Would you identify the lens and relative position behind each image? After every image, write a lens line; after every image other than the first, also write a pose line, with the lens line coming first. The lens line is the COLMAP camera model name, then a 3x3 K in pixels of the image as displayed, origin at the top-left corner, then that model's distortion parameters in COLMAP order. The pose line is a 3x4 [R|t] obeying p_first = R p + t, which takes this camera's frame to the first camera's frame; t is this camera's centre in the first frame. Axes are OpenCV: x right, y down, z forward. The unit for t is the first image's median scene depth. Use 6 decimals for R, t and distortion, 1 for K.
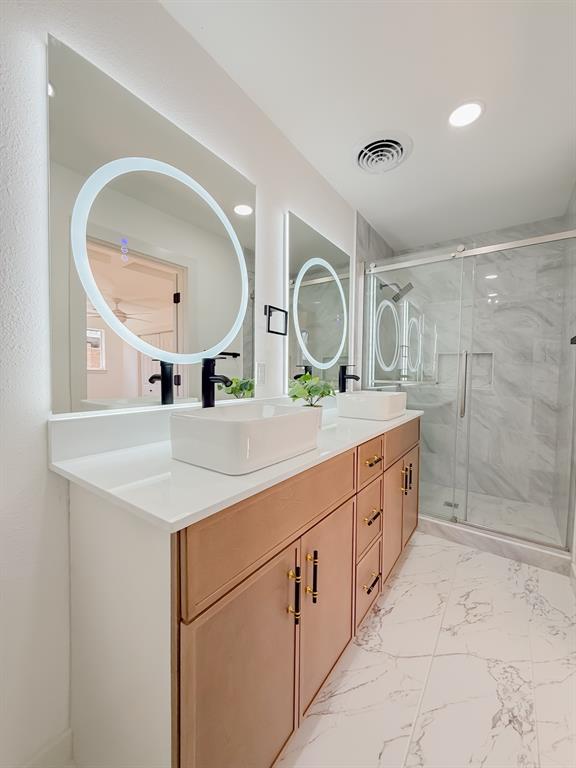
lens RADIAL K [[314.8, 0, 290.5], [0, 314.8, 387.1], [0, 0, 1]] dist [-0.003358, 0.001068]
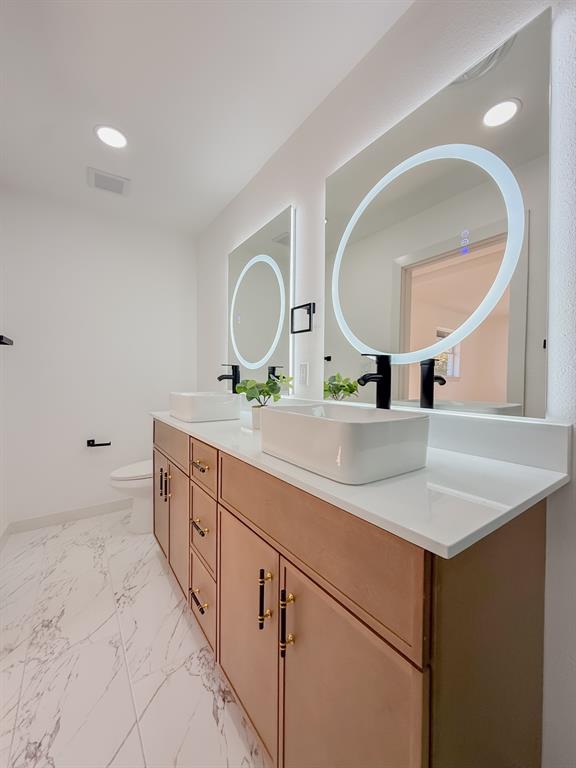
lens RADIAL K [[314.8, 0, 291.6], [0, 314.8, 381.2], [0, 0, 1]] dist [-0.003358, 0.001068]
pose [[-0.370408, 0.016361, -0.928725, 0.665588], [-0.045687, 0.998314, 0.035808, -0.042261], [0.927745, 0.055694, -0.369036, 1.031313]]
